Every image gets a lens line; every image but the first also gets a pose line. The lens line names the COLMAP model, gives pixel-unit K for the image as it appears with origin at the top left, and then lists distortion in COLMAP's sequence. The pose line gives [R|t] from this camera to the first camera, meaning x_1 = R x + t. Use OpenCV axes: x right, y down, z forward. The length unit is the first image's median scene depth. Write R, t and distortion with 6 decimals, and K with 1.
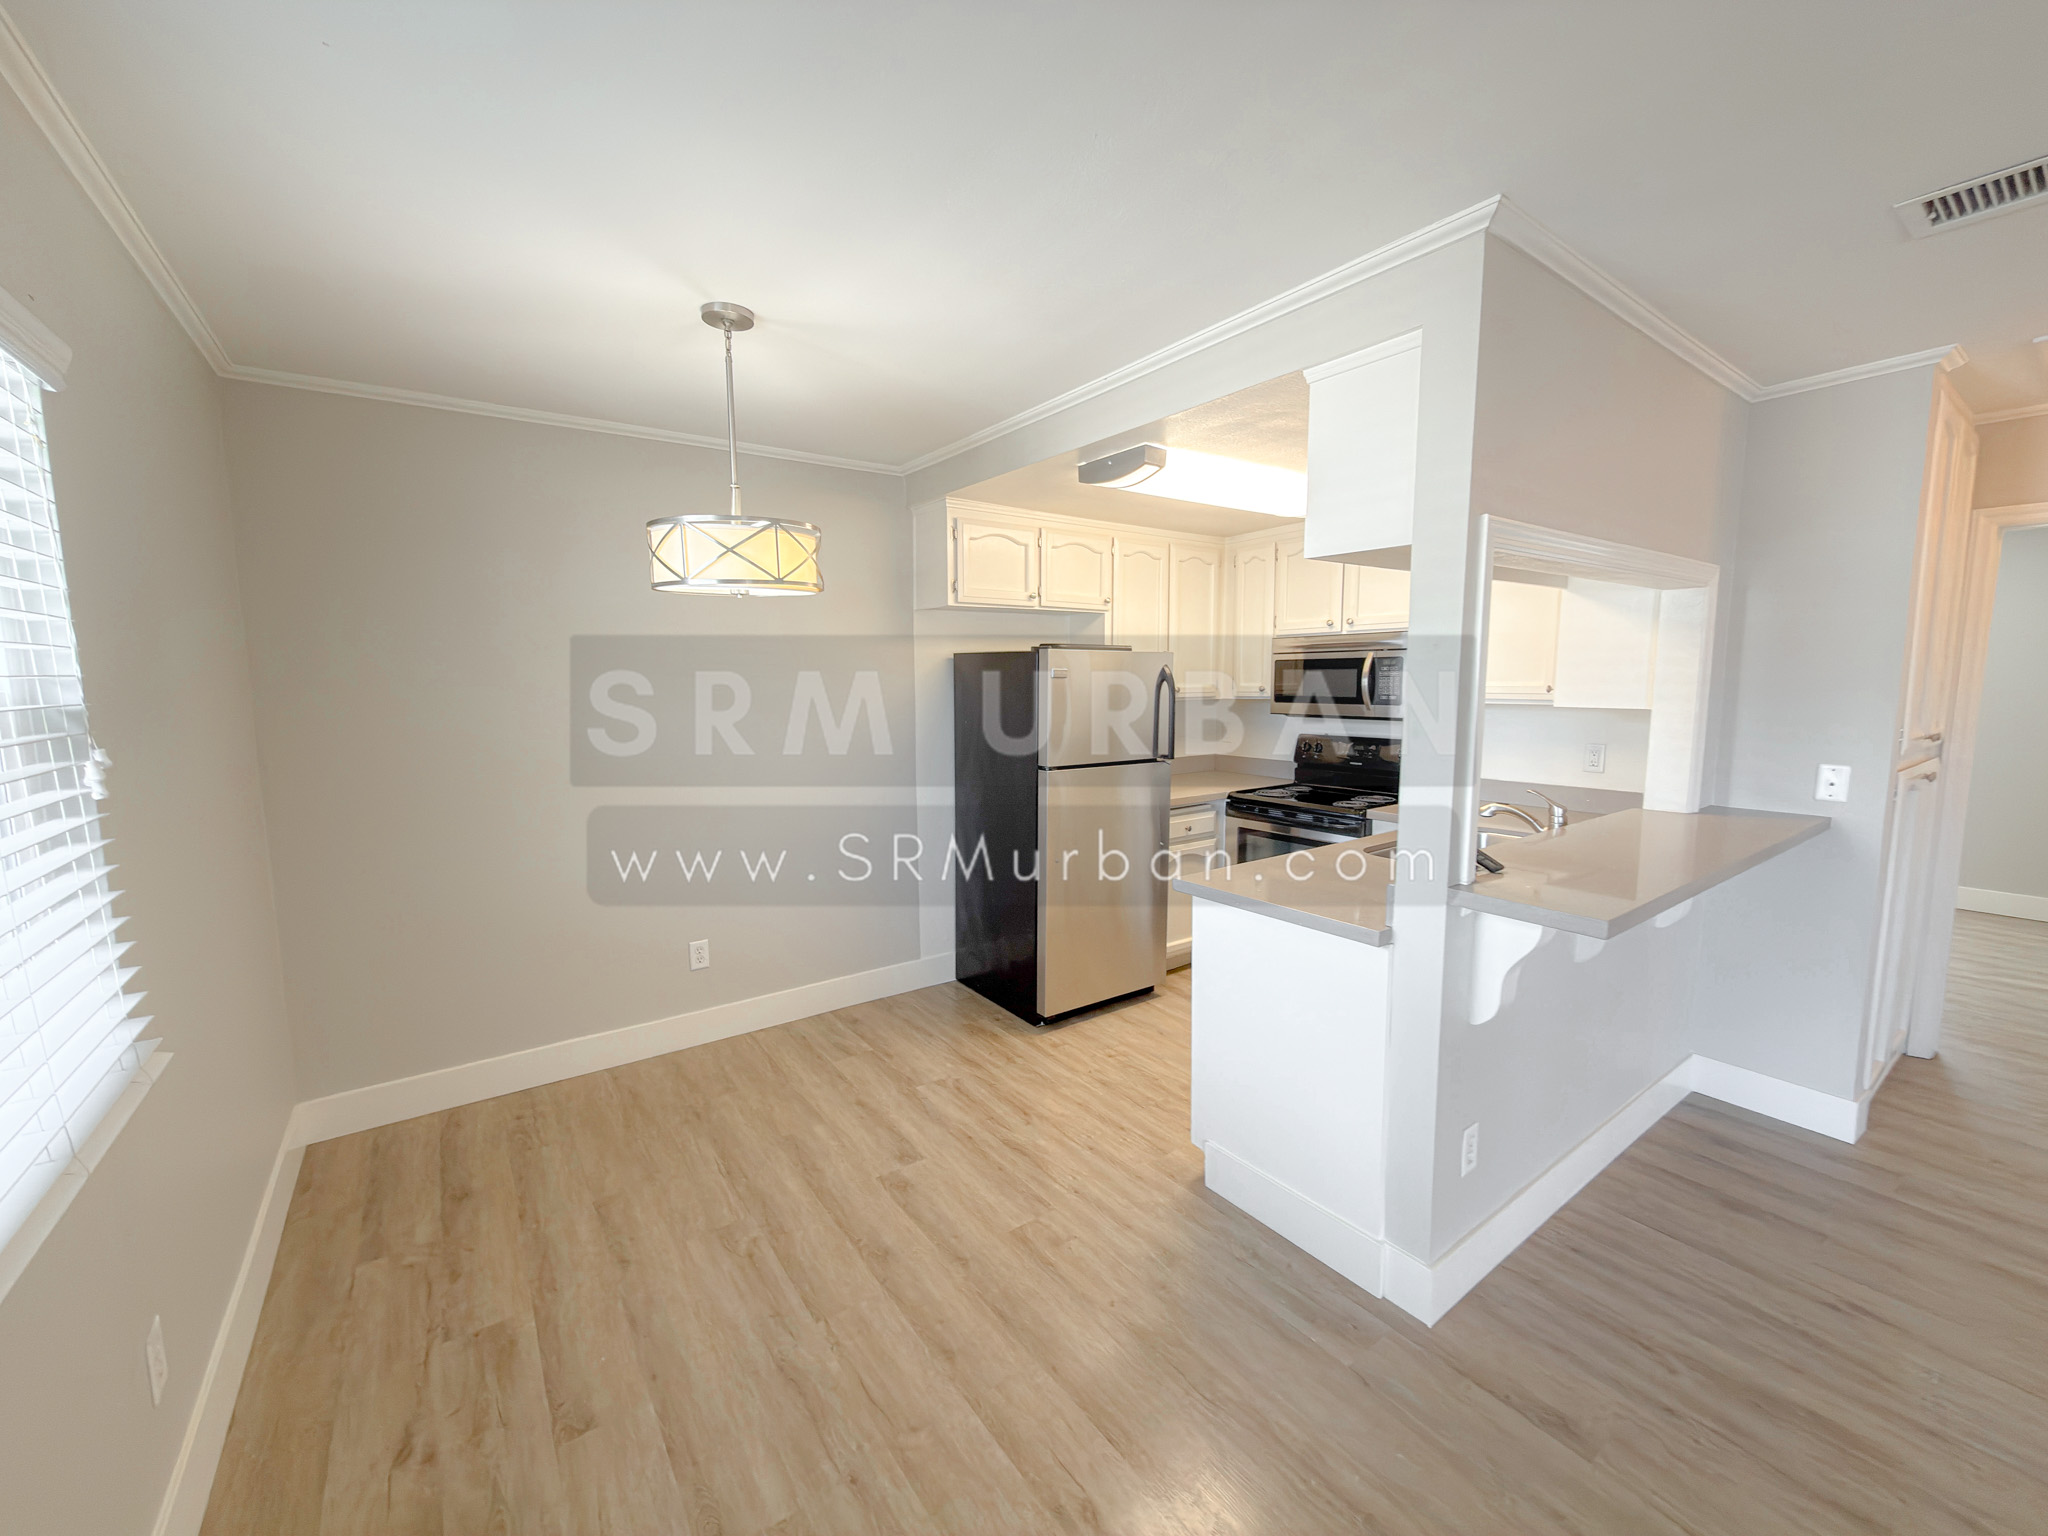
lens RADIAL K [[816.0, 0, 1024.0], [0, 816.0, 768.0], [0, 0, 1]] dist [-0.001095, -0.000301]
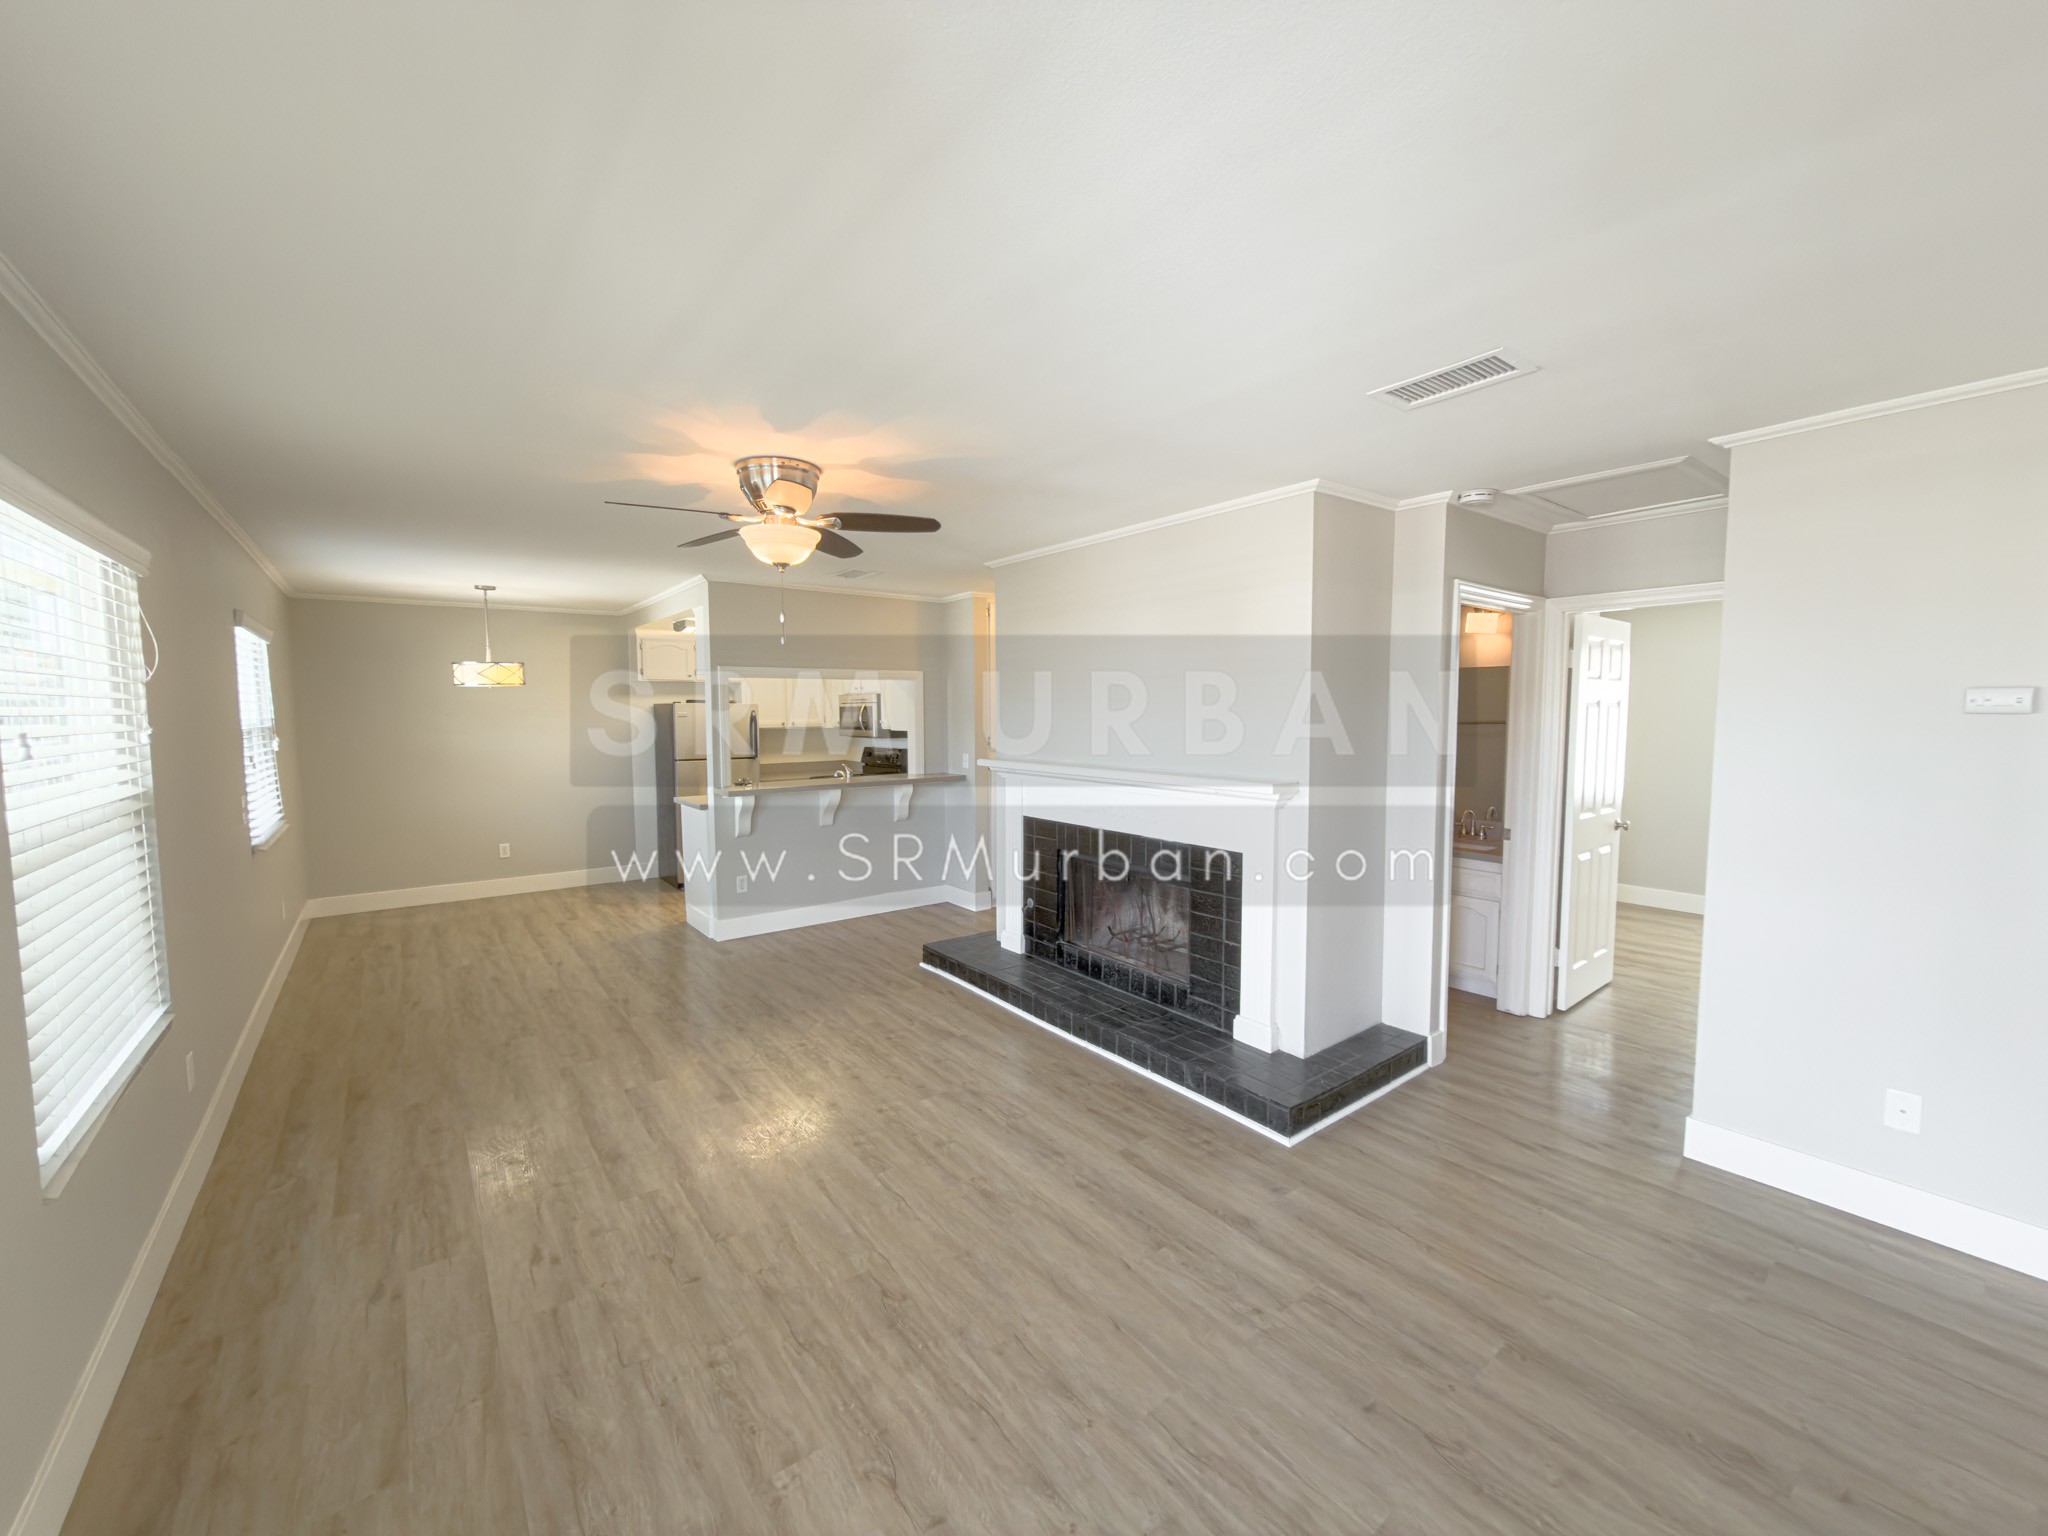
lens RADIAL K [[816.0, 0, 1024.0], [0, 816.0, 768.0], [0, 0, 1]] dist [-0.001095, -0.000301]
pose [[0.999465, -0.000122, 0.032718, 0.751395], [0.001407, 0.999228, -0.039262, 0.092382], [-0.032687, 0.039287, 0.998693, -0.982422]]
